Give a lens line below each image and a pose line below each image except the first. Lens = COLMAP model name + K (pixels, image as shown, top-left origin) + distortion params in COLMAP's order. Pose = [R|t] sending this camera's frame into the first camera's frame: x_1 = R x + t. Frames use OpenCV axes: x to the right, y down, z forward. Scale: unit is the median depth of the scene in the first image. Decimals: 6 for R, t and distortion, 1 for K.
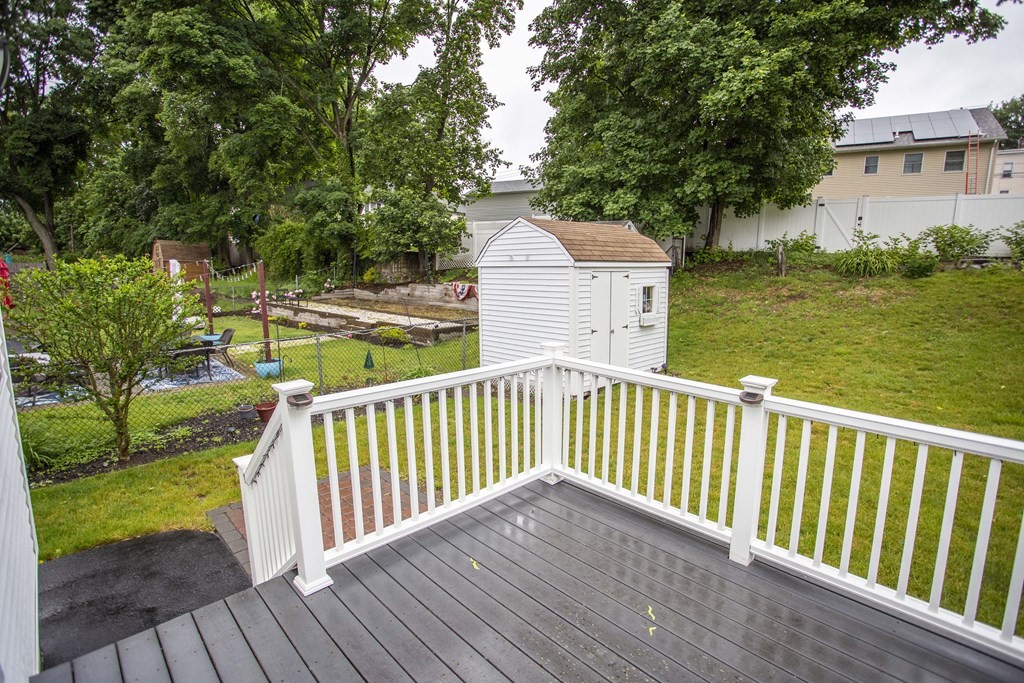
lens RADIAL K [[499.2, 0, 515.9], [0, 499.2, 338.2], [0, 0, 1]] dist [-0.070335, 0.029091]
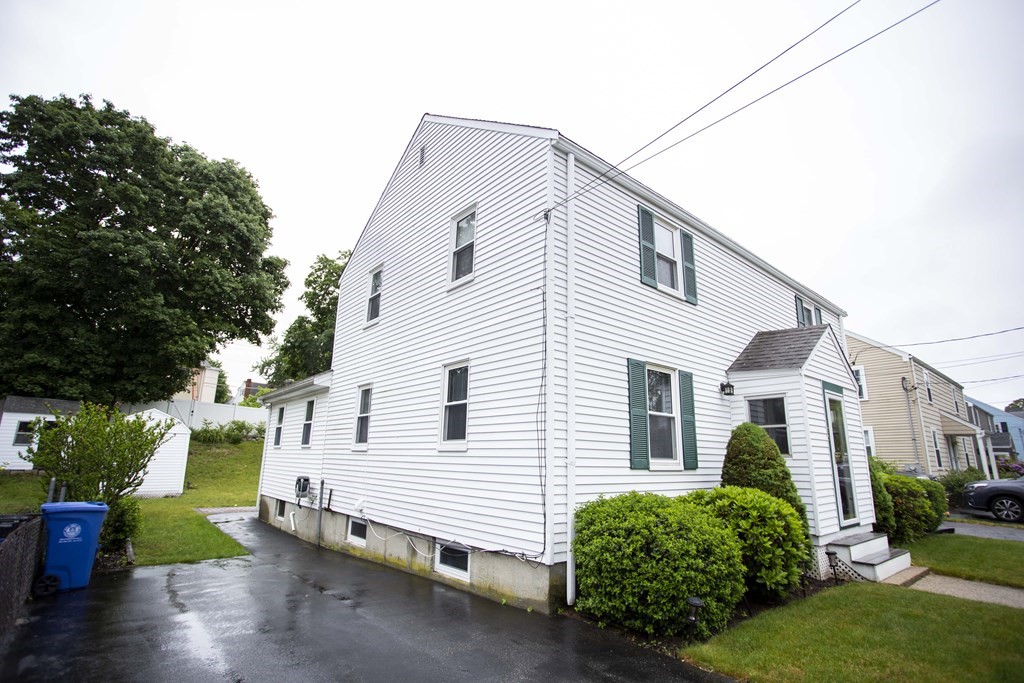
lens RADIAL K [[499.2, 0, 516.3], [0, 499.2, 339.3], [0, 0, 1]] dist [-0.070335, 0.029091]
pose [[0.079154, 0.225313, 0.971066, -1.231912], [0.130632, 0.963378, -0.234177, 0.095119], [-0.988266, 0.145389, 0.046822, -0.400535]]
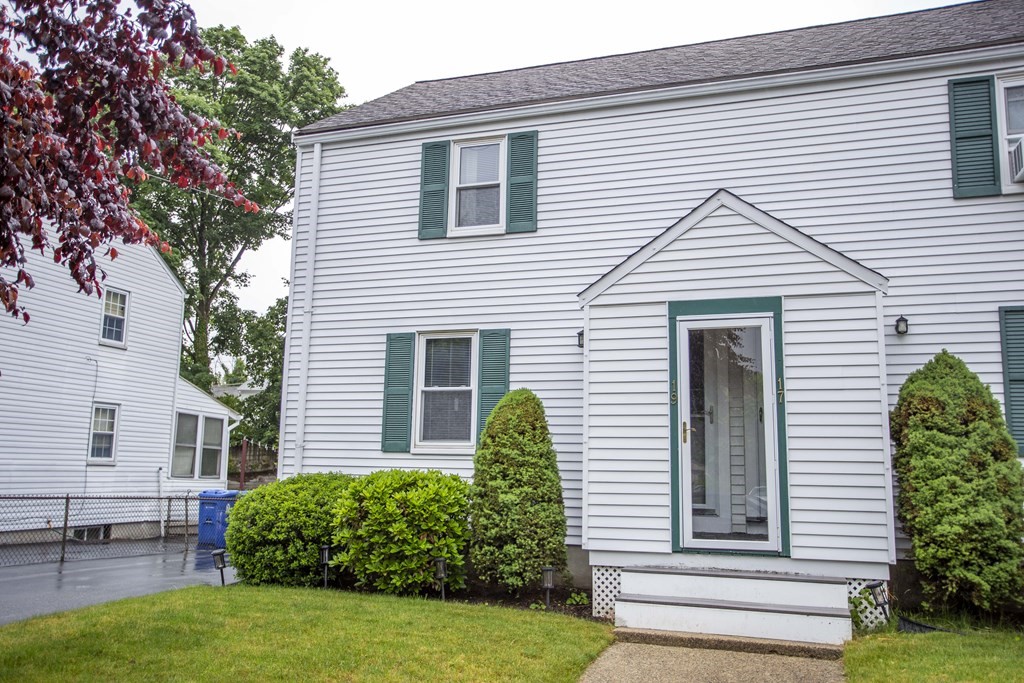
lens RADIAL K [[800.7, 0, 511.6], [0, 800.7, 358.2], [0, 0, 1]] dist [-0.012489, 0.042721]
pose [[0.888939, 0.060998, 0.453946, -0.978353], [0.066719, 0.963276, -0.260092, 0.226807], [-0.453140, 0.261492, 0.852224, -1.129072]]
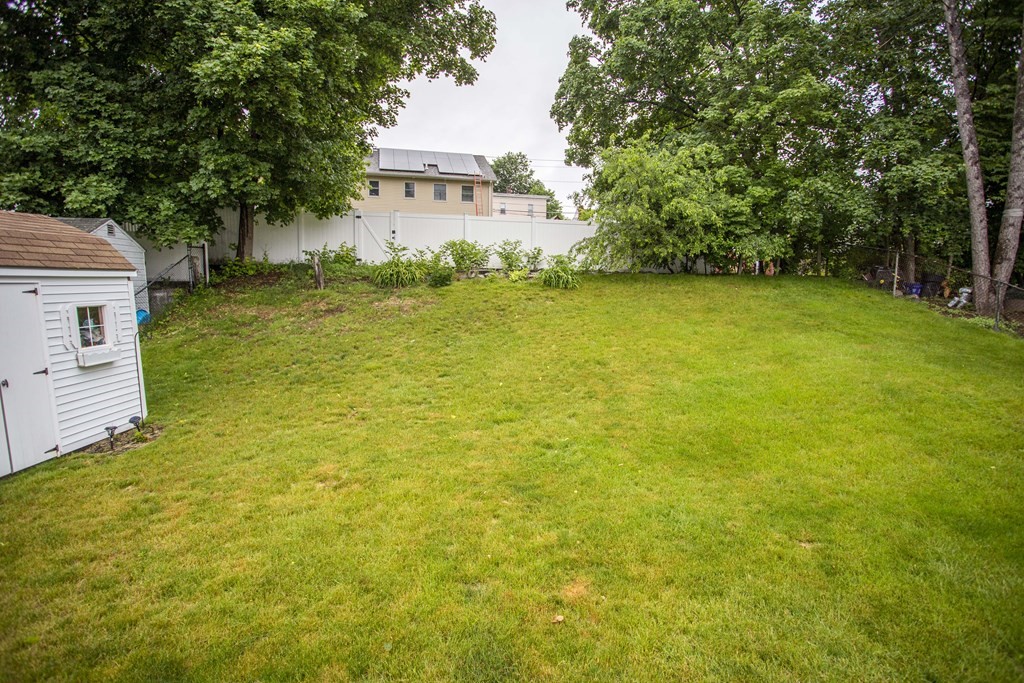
lens RADIAL K [[499.2, 0, 517.5], [0, 499.2, 338.6], [0, 0, 1]] dist [-0.070335, 0.029091]
pose [[0.695095, -0.084712, 0.713909, 0.142694], [0.111235, 0.993748, 0.009613, -0.002844], [-0.710260, 0.072730, 0.700172, 0.103978]]
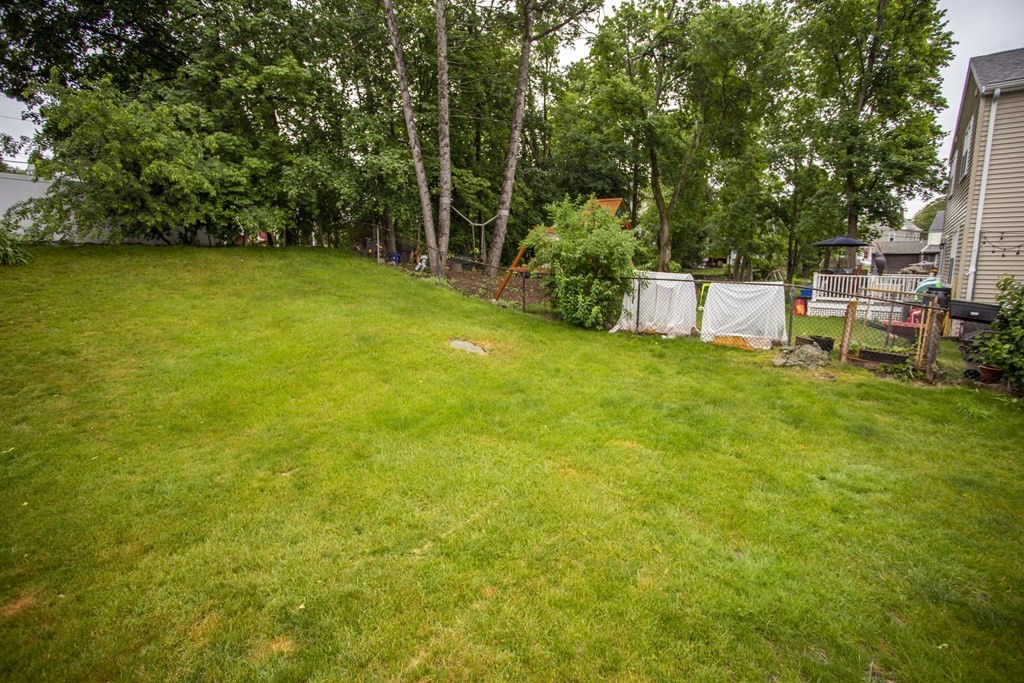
lens RADIAL K [[499.2, 0, 516.6], [0, 499.2, 338.1], [0, 0, 1]] dist [-0.070335, 0.029091]
pose [[-0.112637, -0.170038, 0.978979, 0.116368], [0.151263, 0.970831, 0.186026, 0.008957], [-0.982055, 0.169037, -0.083631, 0.044091]]
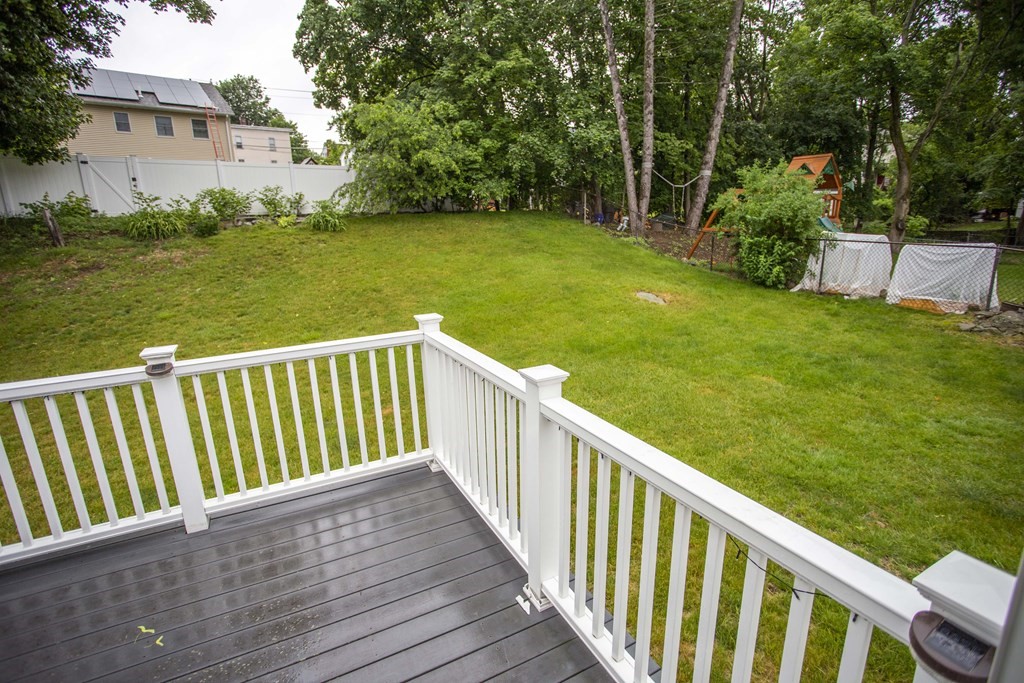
lens RADIAL K [[499.2, 0, 516.3], [0, 499.2, 338.6], [0, 0, 1]] dist [-0.070335, 0.029091]
pose [[0.294068, -0.247928, 0.923069, -0.033995], [0.177192, 0.963171, 0.202250, -0.001069], [-0.939216, 0.104085, 0.327168, 0.004091]]
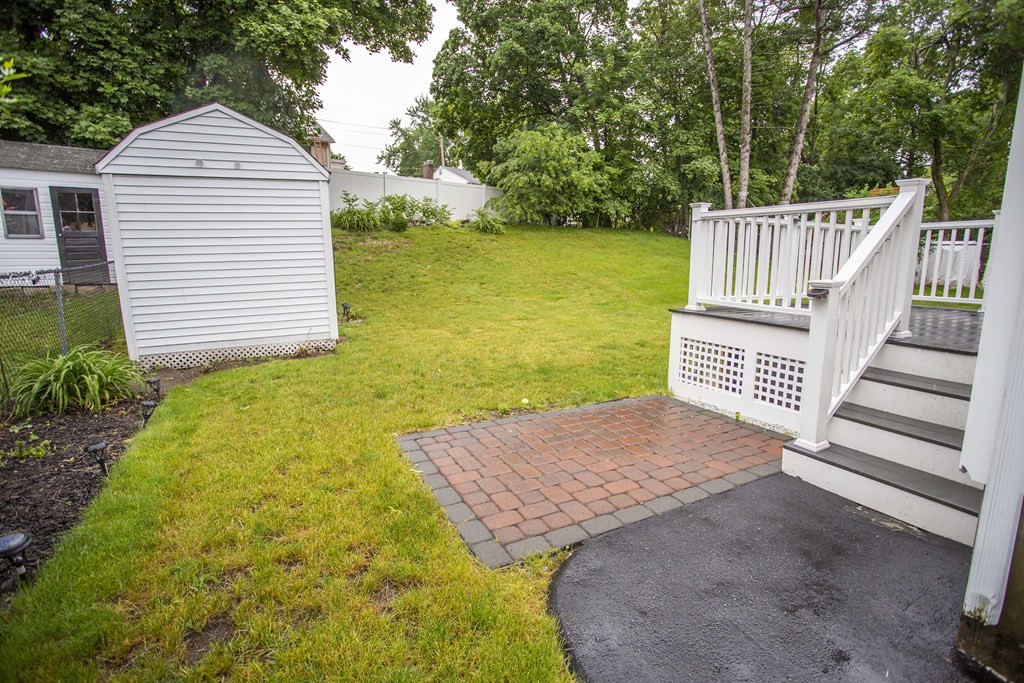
lens RADIAL K [[499.2, 0, 513.8], [0, 499.2, 340.7], [0, 0, 1]] dist [-0.070335, 0.029091]
pose [[0.302994, -0.168066, 0.938056, -0.360758], [0.143398, 0.981160, 0.129470, 0.032814], [-0.942142, 0.095287, 0.321385, 0.281518]]
